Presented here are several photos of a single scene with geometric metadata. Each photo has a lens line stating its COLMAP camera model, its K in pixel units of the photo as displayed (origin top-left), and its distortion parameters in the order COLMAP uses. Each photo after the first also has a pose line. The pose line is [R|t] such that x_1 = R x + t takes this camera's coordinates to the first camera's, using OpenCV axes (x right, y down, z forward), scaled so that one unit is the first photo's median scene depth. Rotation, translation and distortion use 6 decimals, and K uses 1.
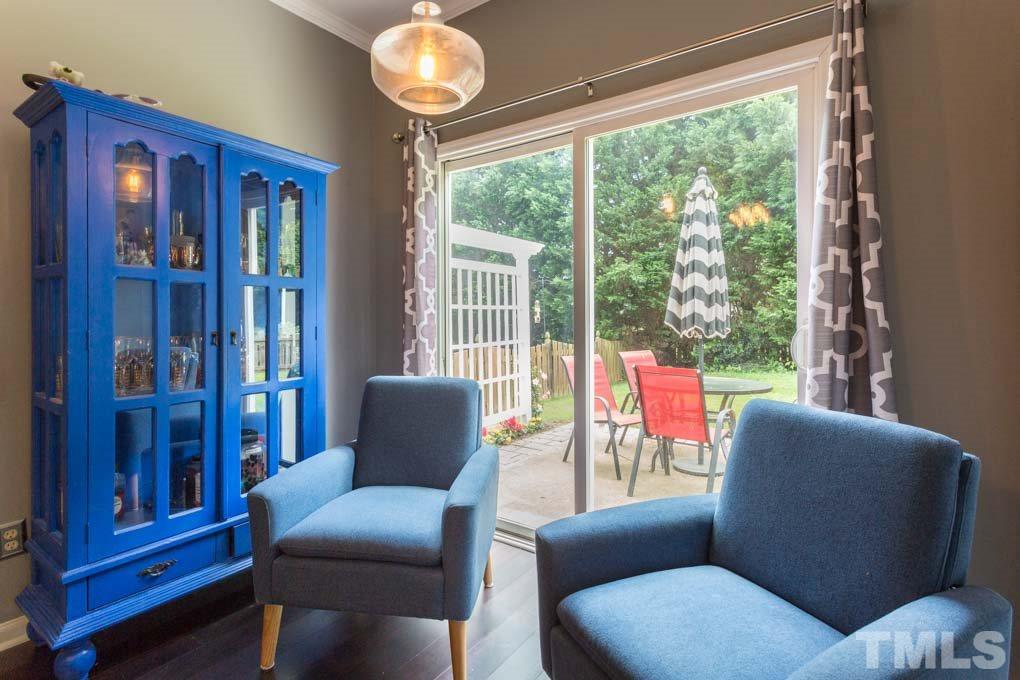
lens RADIAL K [[490.4, 0, 507.4], [0, 490.4, 320.0], [0, 0, 1]] dist [-0.000921, 0.000064]
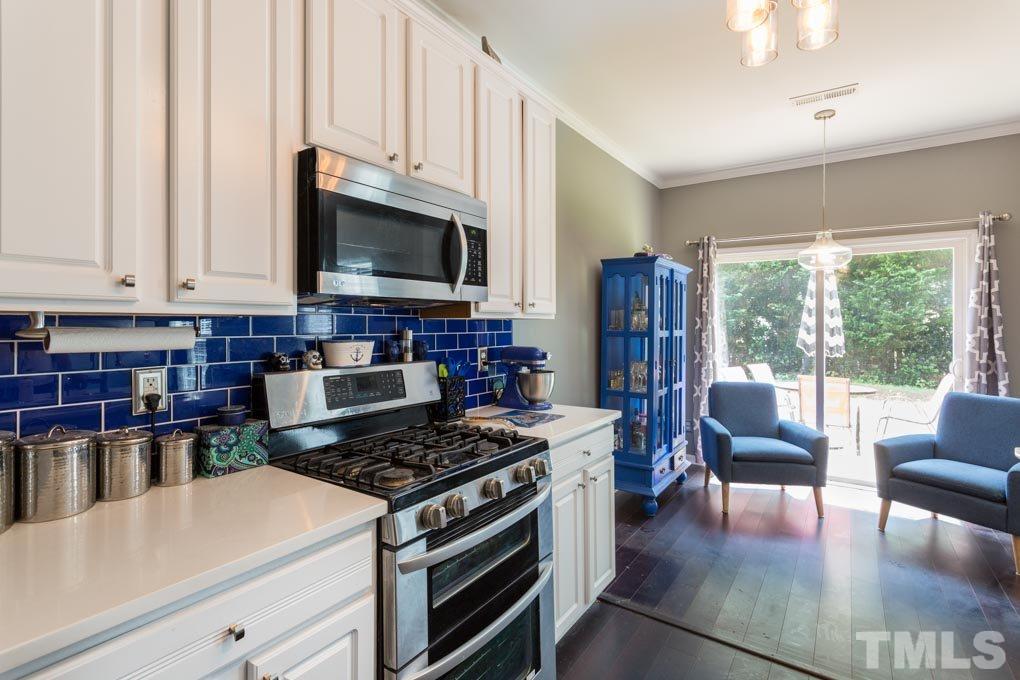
lens RADIAL K [[490.4, 0, 502.4], [0, 490.4, 320.8], [0, 0, 1]] dist [-0.000921, 0.000064]
pose [[0.999960, 0.006675, 0.005955, -1.558831], [-0.006603, 0.999906, -0.012041, -0.129889], [-0.006035, 0.012001, 0.999910, -1.263418]]
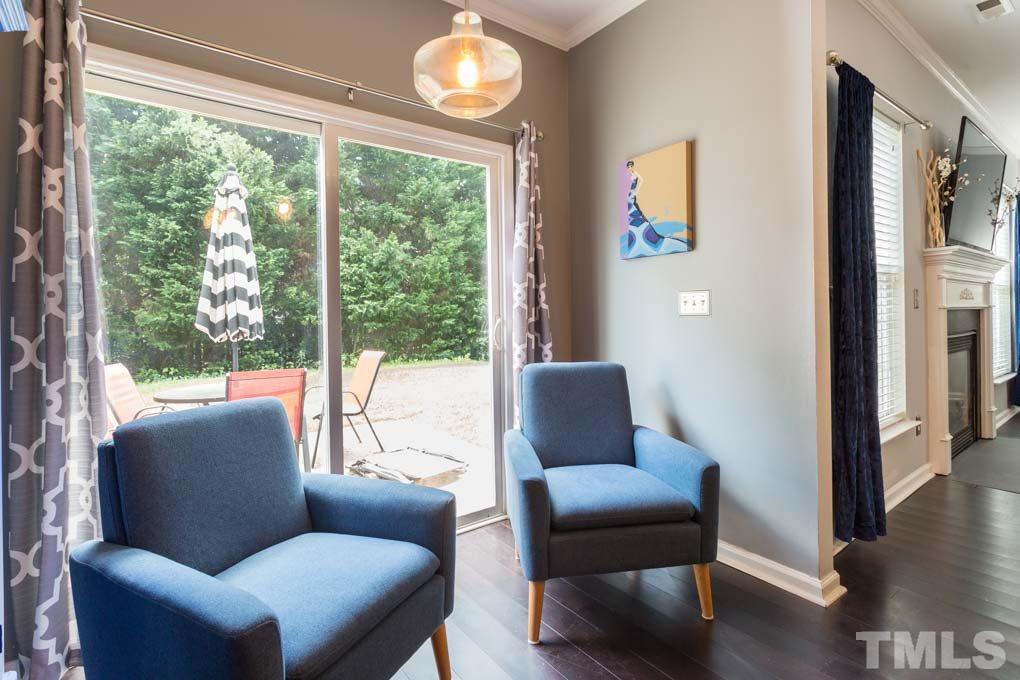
lens RADIAL K [[490.4, 0, 511.7], [0, 490.4, 310.8], [0, 0, 1]] dist [-0.000921, 0.000064]
pose [[0.294060, 0.000801, 0.955787, -0.978316], [0.024968, 0.999652, -0.008520, -0.002124], [-0.955461, 0.026369, 0.293938, 0.538642]]
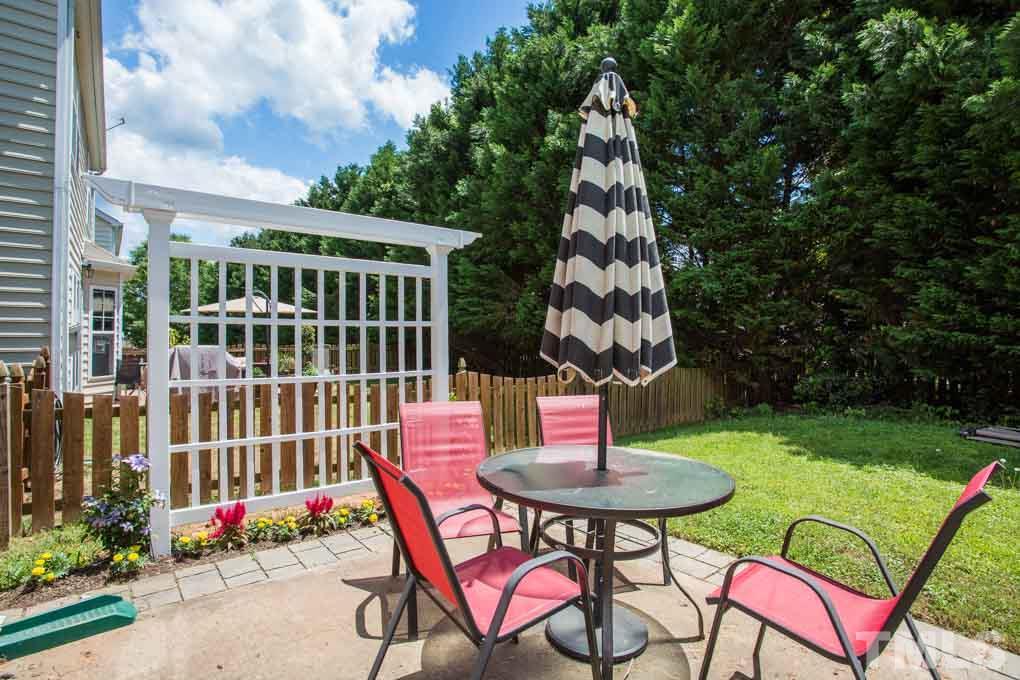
lens RADIAL K [[490.4, 0, 548.6], [0, 490.4, 325.4], [0, 0, 1]] dist [-0.000921, 0.000064]
pose [[0.972670, 0.003910, -0.232160, 1.374567], [-0.009233, 0.999719, -0.021846, -0.040570], [0.232010, 0.023392, 0.972432, 1.447660]]
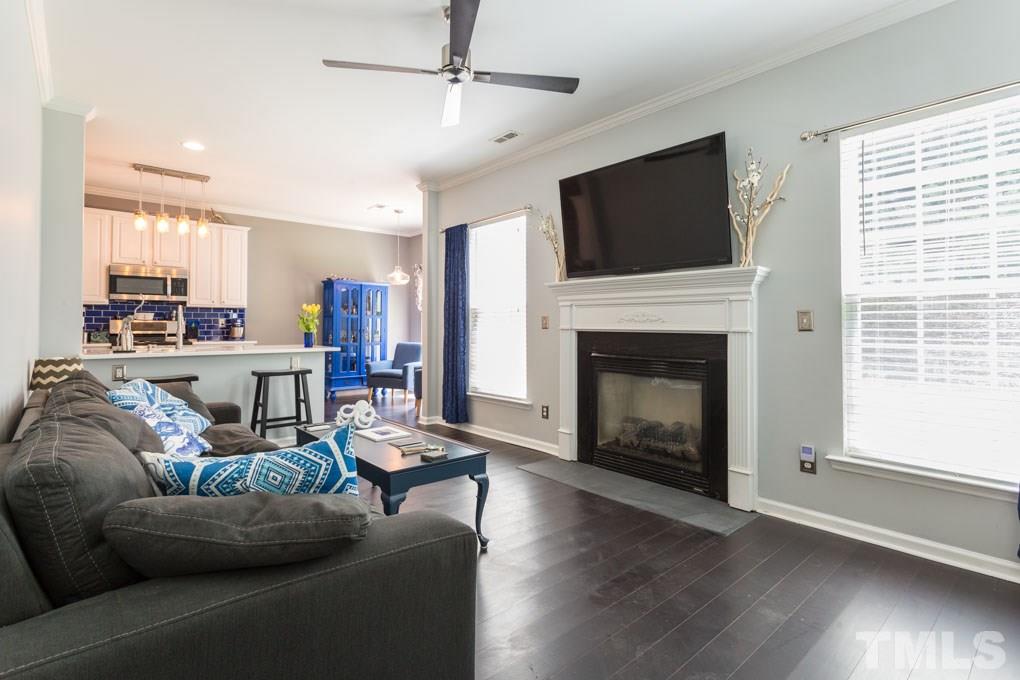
lens RADIAL K [[490.4, 0, 506.8], [0, 490.4, 323.6], [0, 0, 1]] dist [-0.000921, 0.000064]
pose [[0.972970, 0.005405, -0.230868, 1.878036], [-0.008477, 0.999888, -0.012315, 0.018155], [0.230776, 0.013939, 0.972907, -3.288635]]
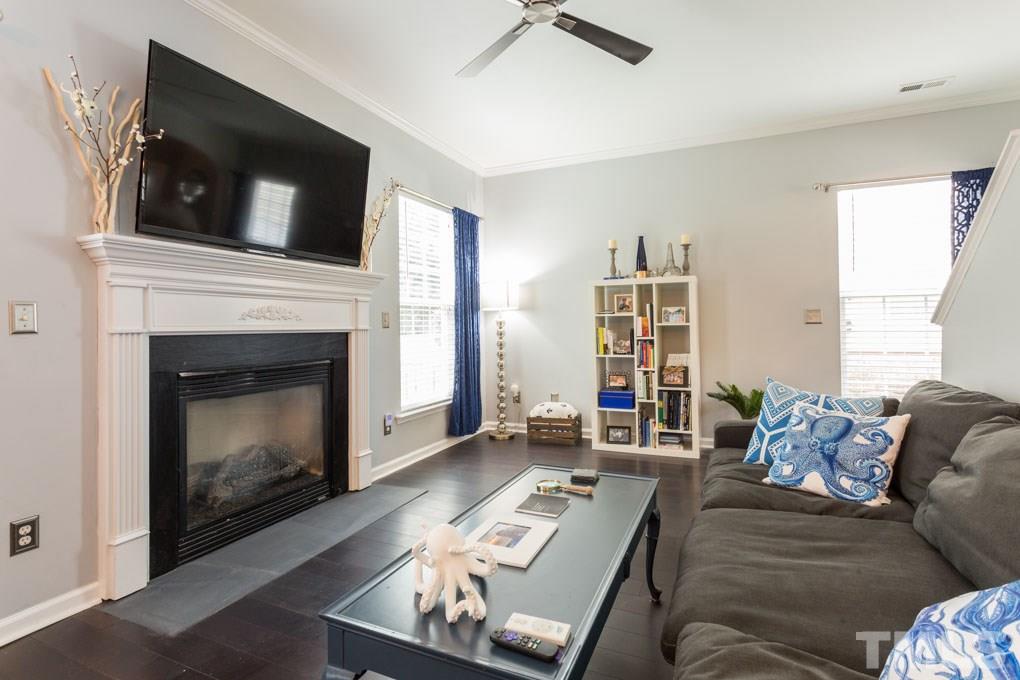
lens RADIAL K [[490.4, 0, 512.0], [0, 490.4, 320.2], [0, 0, 1]] dist [-0.000921, 0.000064]
pose [[-0.204770, 0.016428, 0.978672, 0.041274], [0.021986, 0.999684, -0.012180, 0.018519], [-0.978563, 0.019023, -0.205066, -1.362329]]
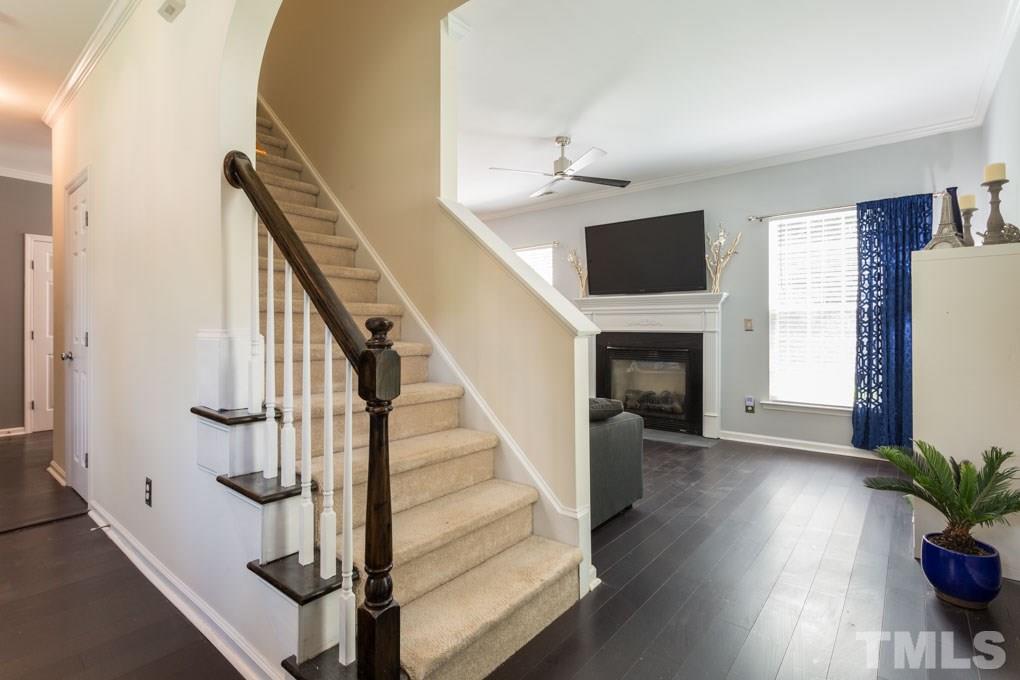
lens RADIAL K [[490.4, 0, 506.3], [0, 490.4, 333.7], [0, 0, 1]] dist [-0.000921, 0.000064]
pose [[0.997349, 0.008832, -0.072229, 1.210941], [-0.009225, 0.999944, -0.005106, 0.064137], [0.072180, 0.005759, 0.997375, -4.510171]]
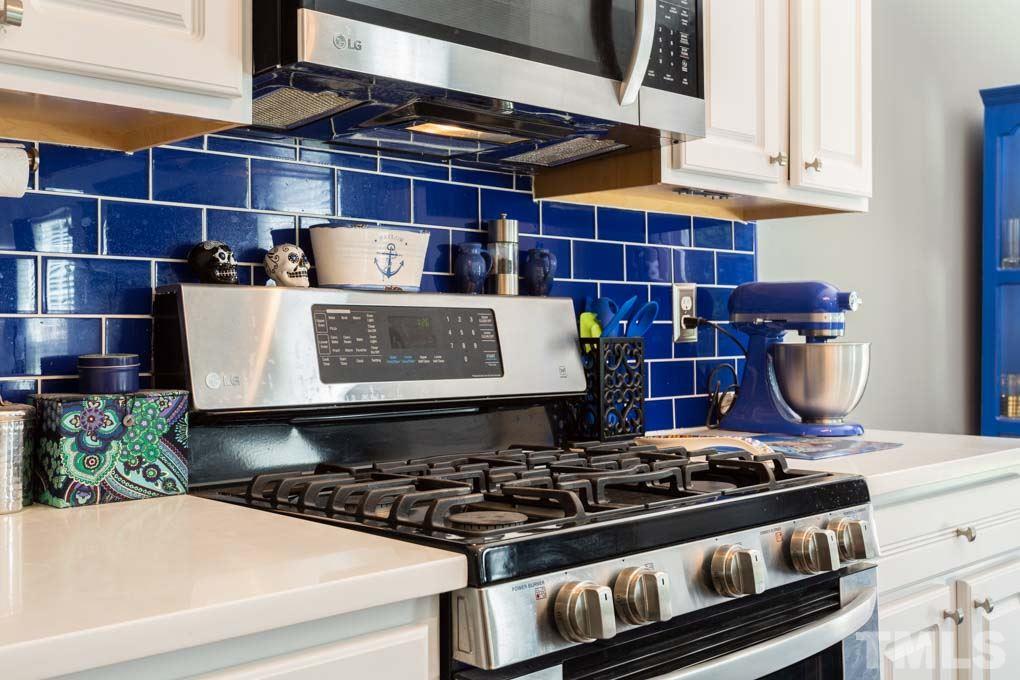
lens RADIAL K [[1117.1, 0, 495.2], [0, 1117.1, 310.0], [0, 0, 1]] dist [0.008057, 0.000000]
pose [[0.983290, 0.004541, -0.181988, -1.590927], [-0.007936, 0.999808, -0.017931, 0.005846], [0.181871, 0.019076, 0.983137, -1.166723]]
